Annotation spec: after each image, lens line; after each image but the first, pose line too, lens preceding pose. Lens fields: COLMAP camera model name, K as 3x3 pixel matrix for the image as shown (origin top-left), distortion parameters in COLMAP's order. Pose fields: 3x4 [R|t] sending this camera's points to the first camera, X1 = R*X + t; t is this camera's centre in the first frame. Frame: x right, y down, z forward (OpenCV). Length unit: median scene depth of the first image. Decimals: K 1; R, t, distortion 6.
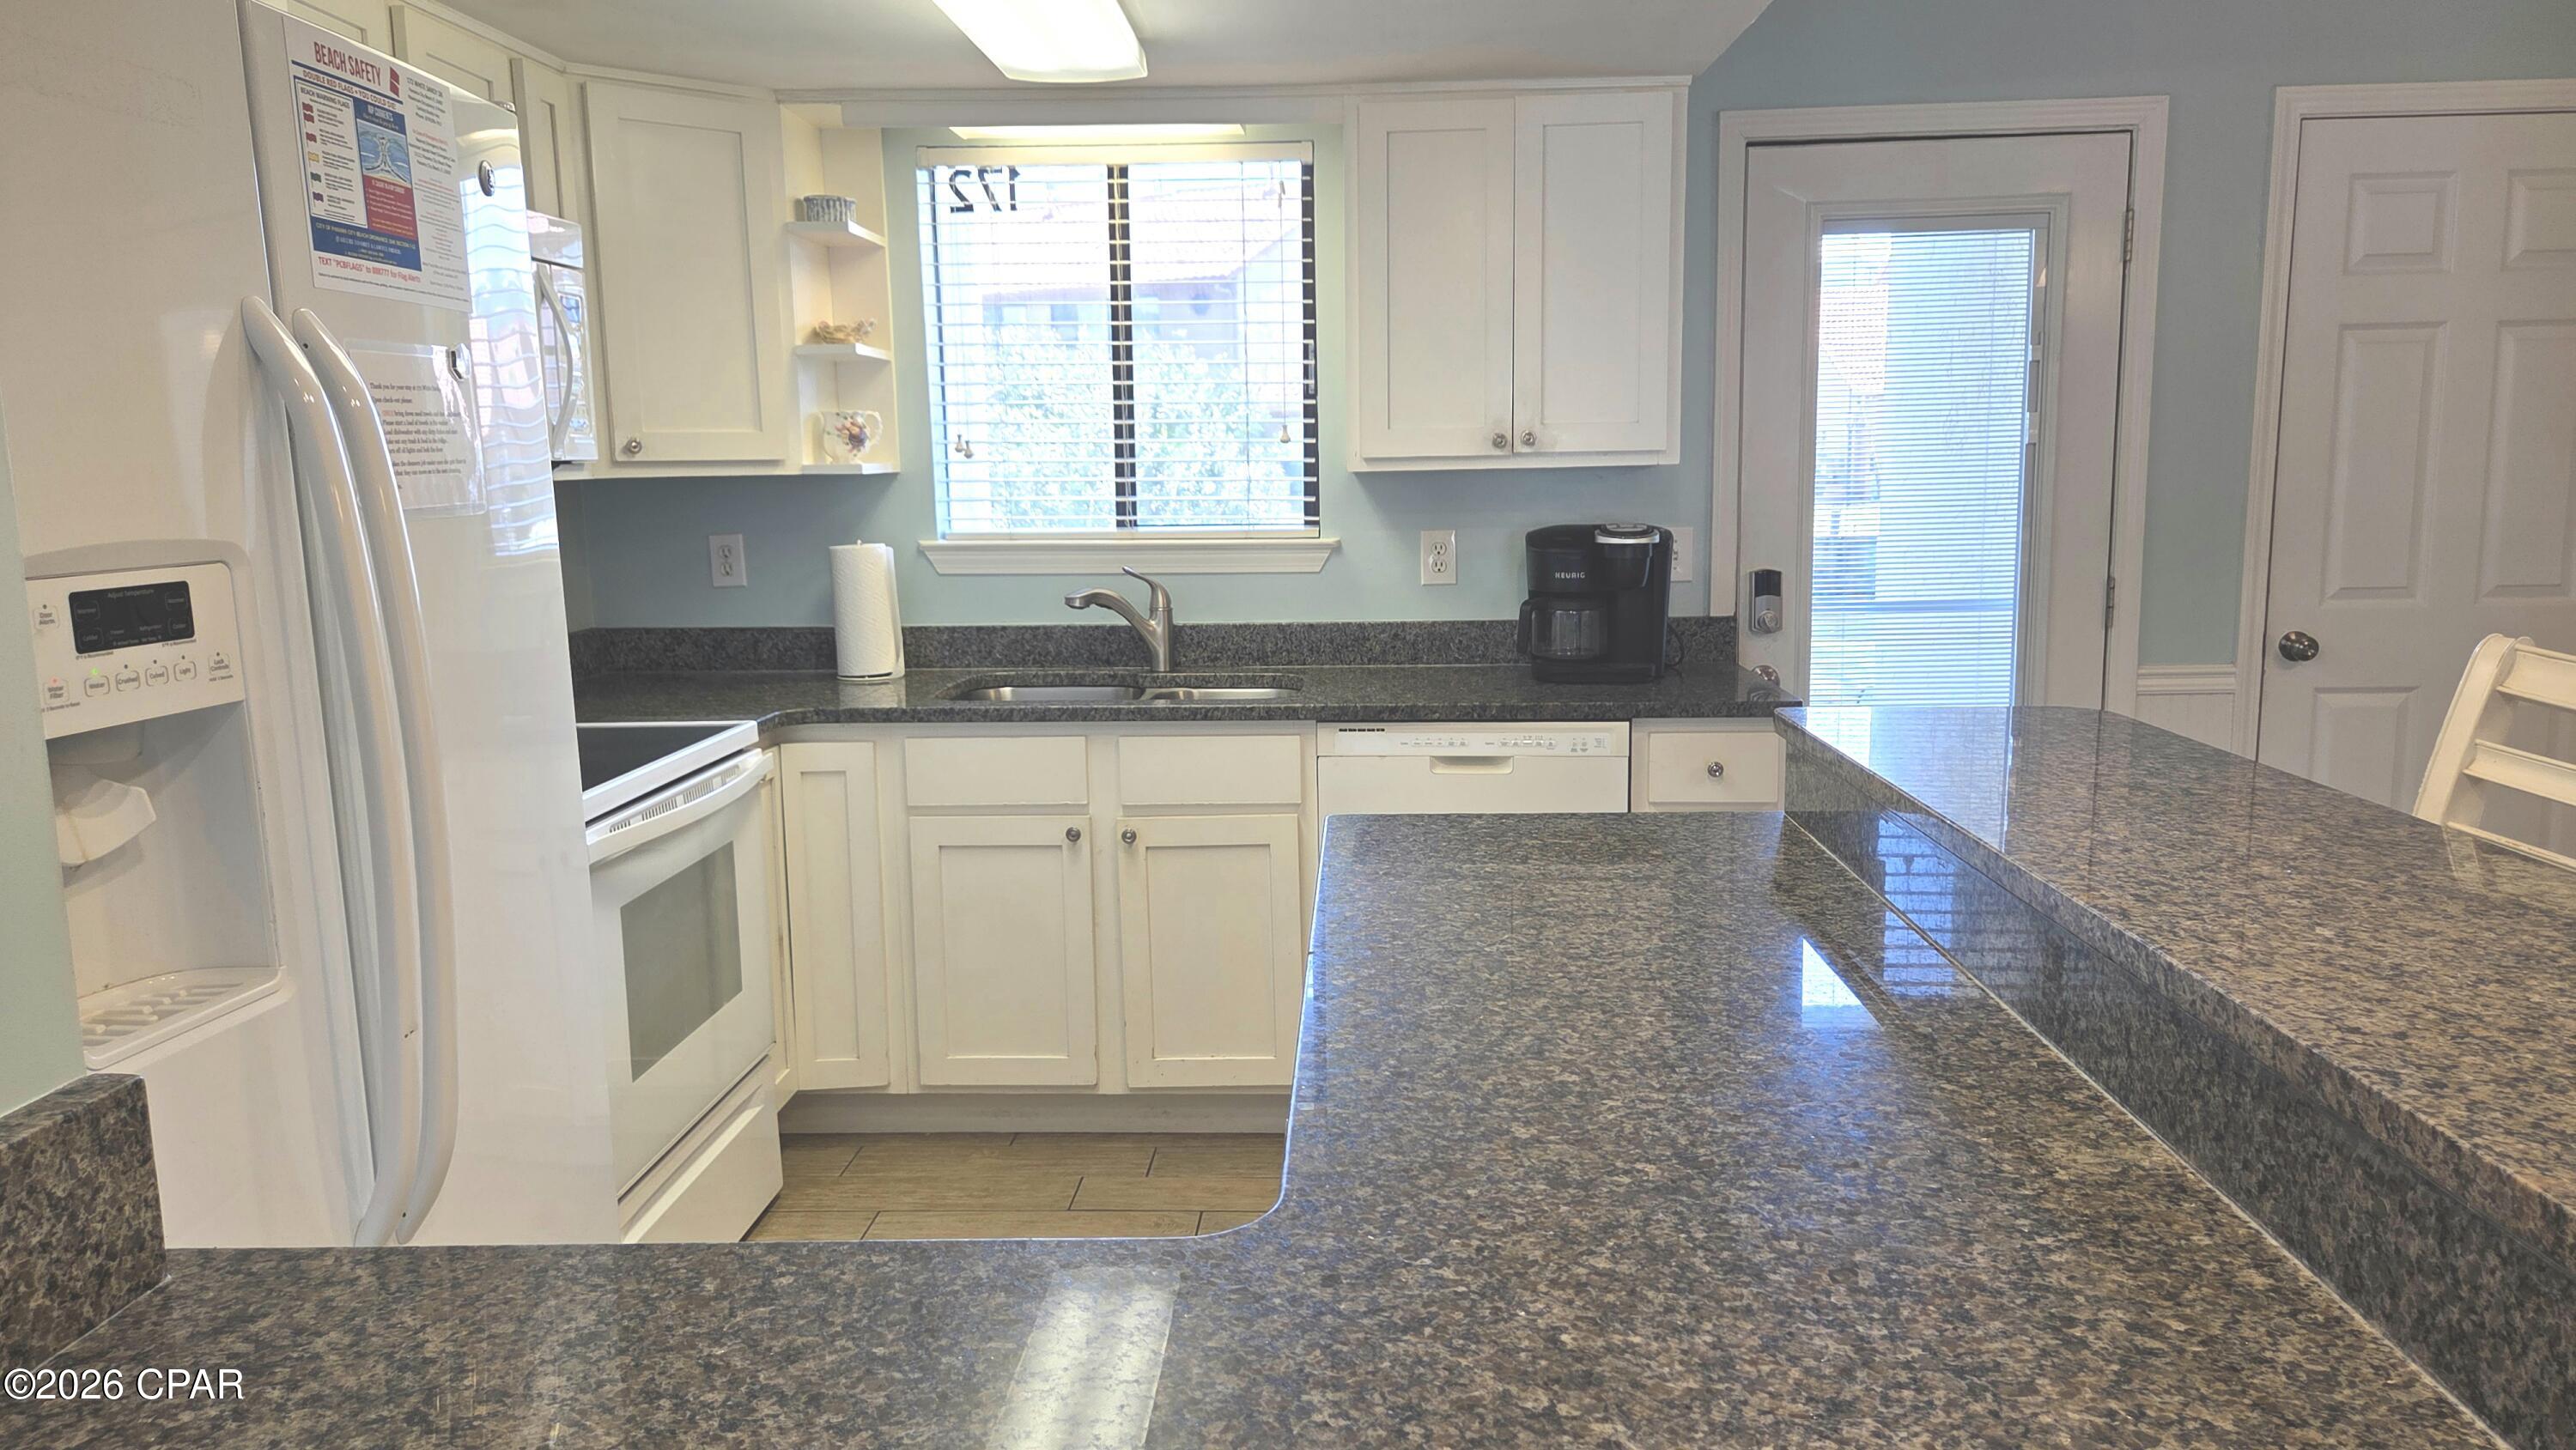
lens RADIAL K [[1719.7, 0, 1288.0], [0, 1719.7, 725.0], [0, 0, 1]] dist [0.002879, -0.001715]
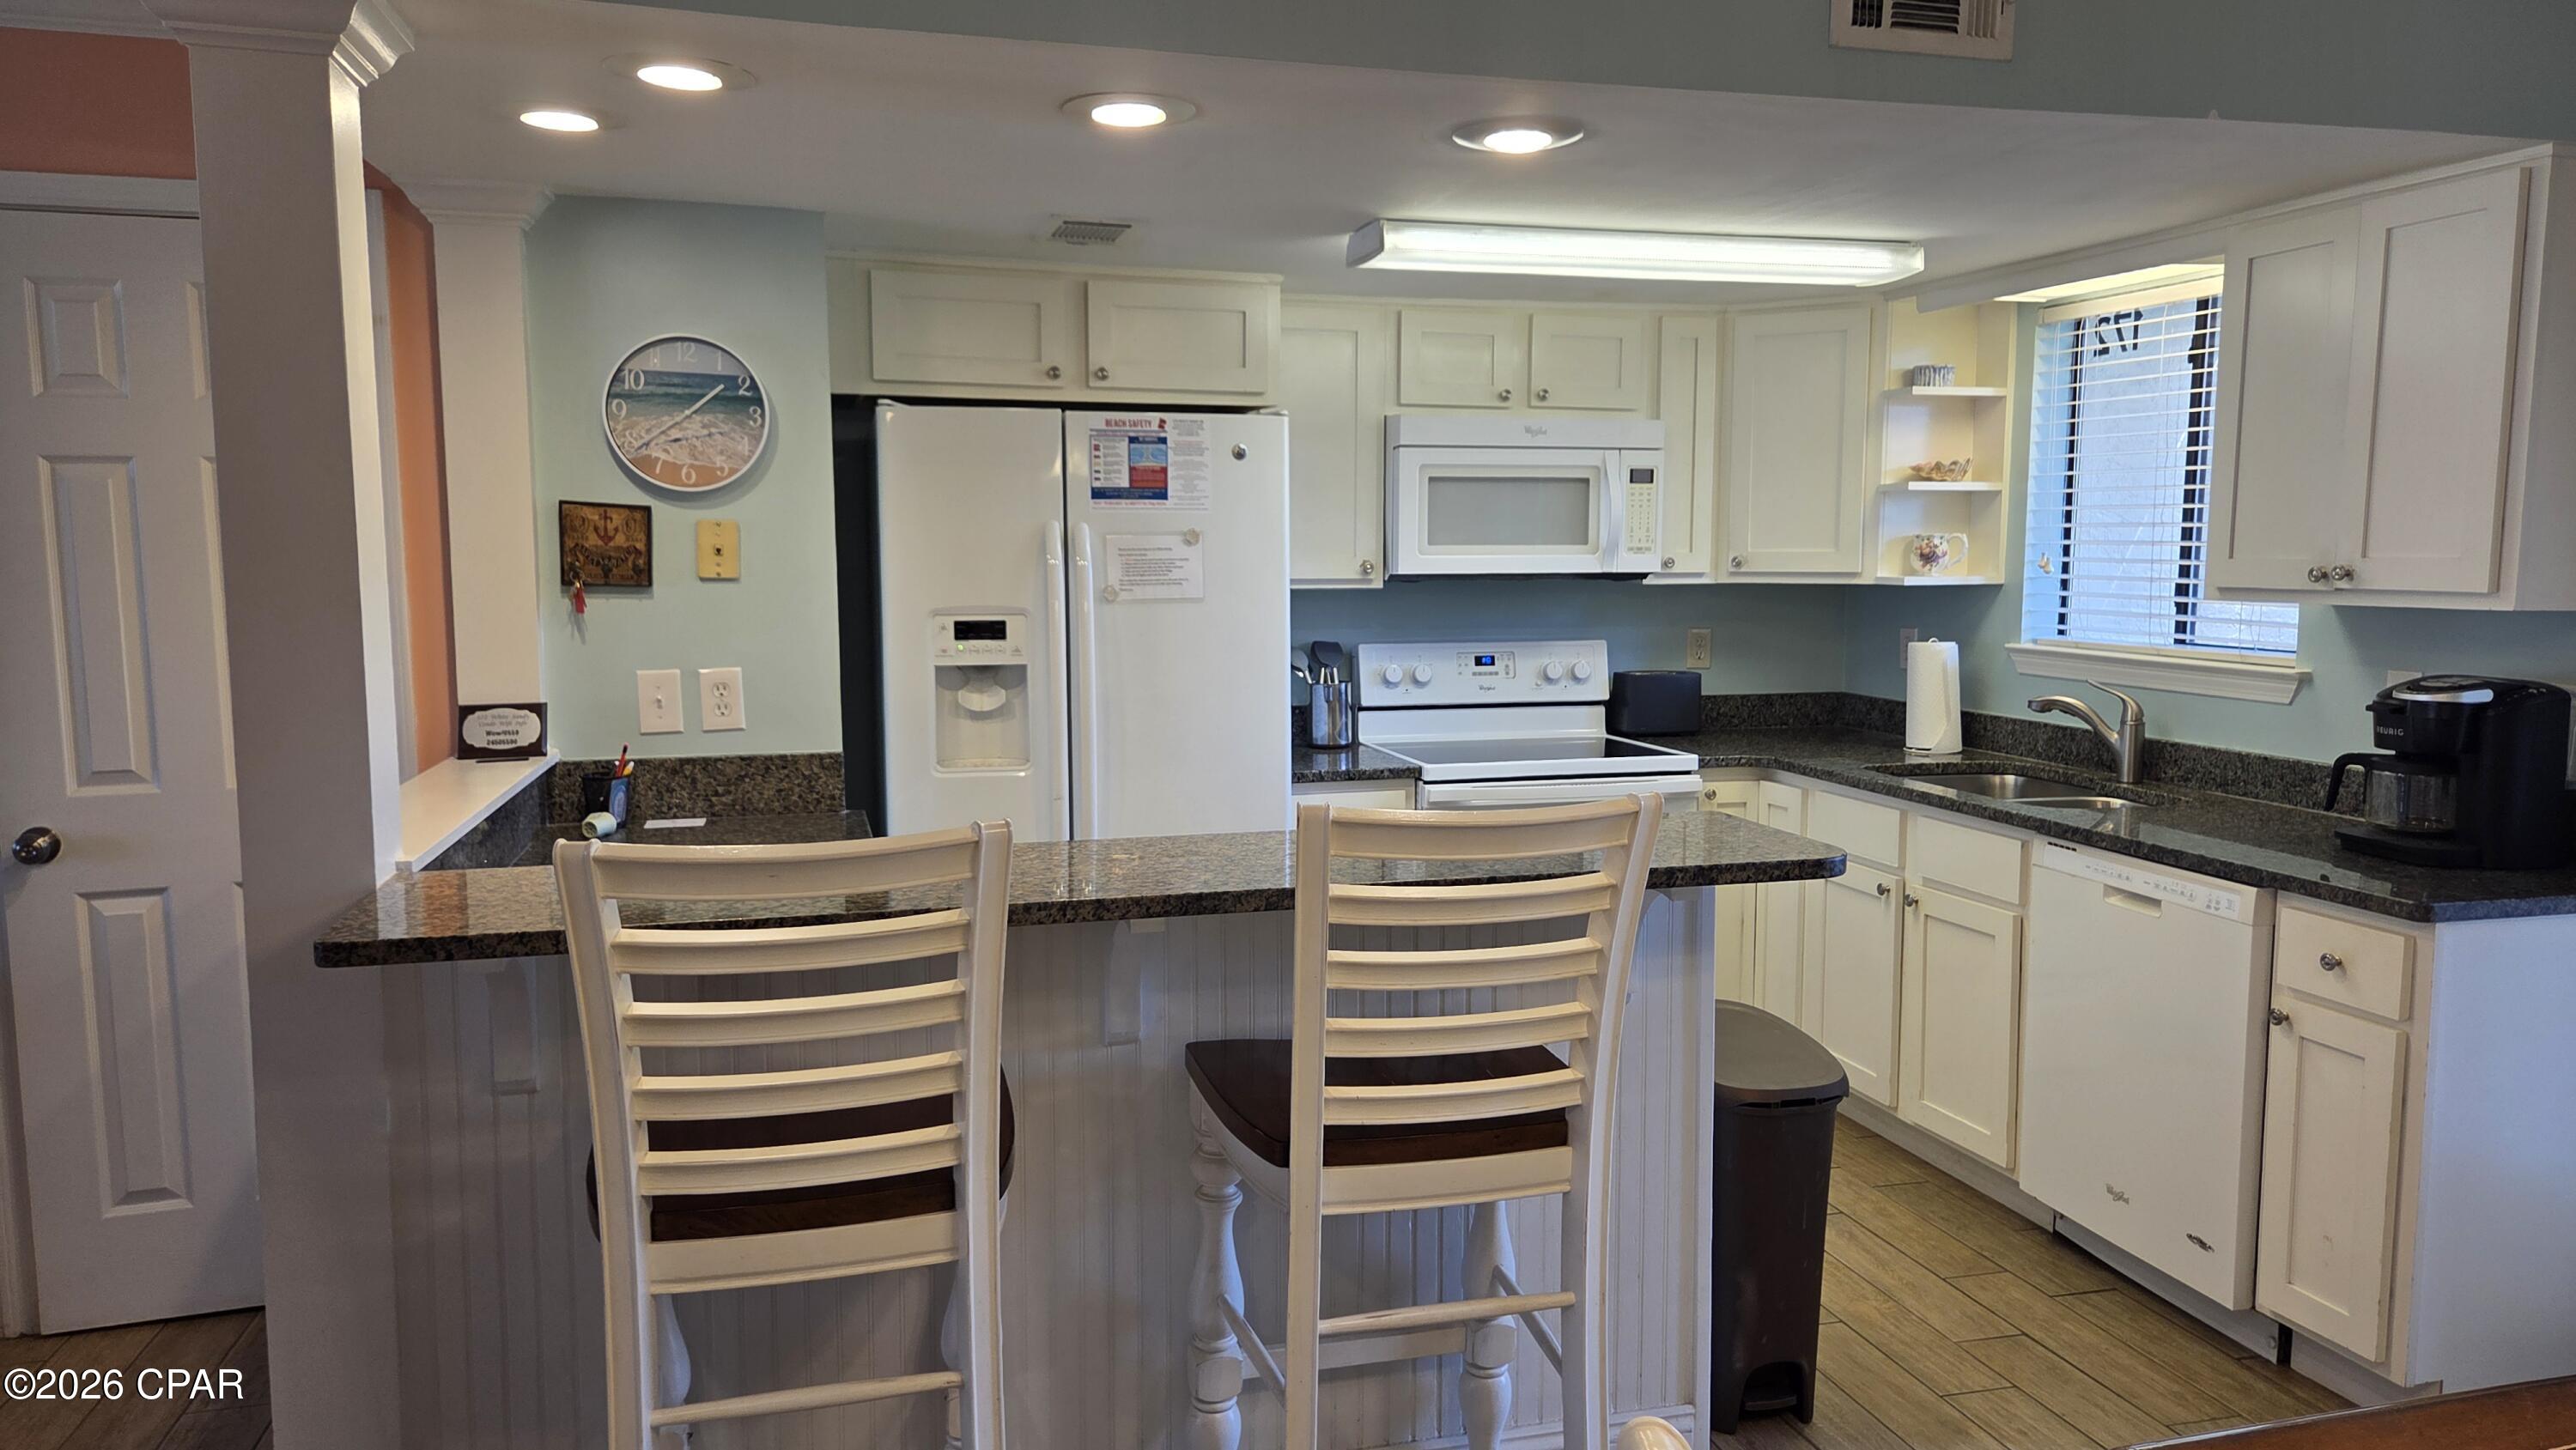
lens RADIAL K [[1719.7, 0, 1288.0], [0, 1719.7, 725.0], [0, 0, 1]] dist [0.002879, -0.001715]
pose [[0.299714, 0.114518, -0.947131, 0.816829], [-0.151343, 0.985905, 0.071315, -0.067513], [0.941948, 0.121967, 0.312821, 0.200317]]
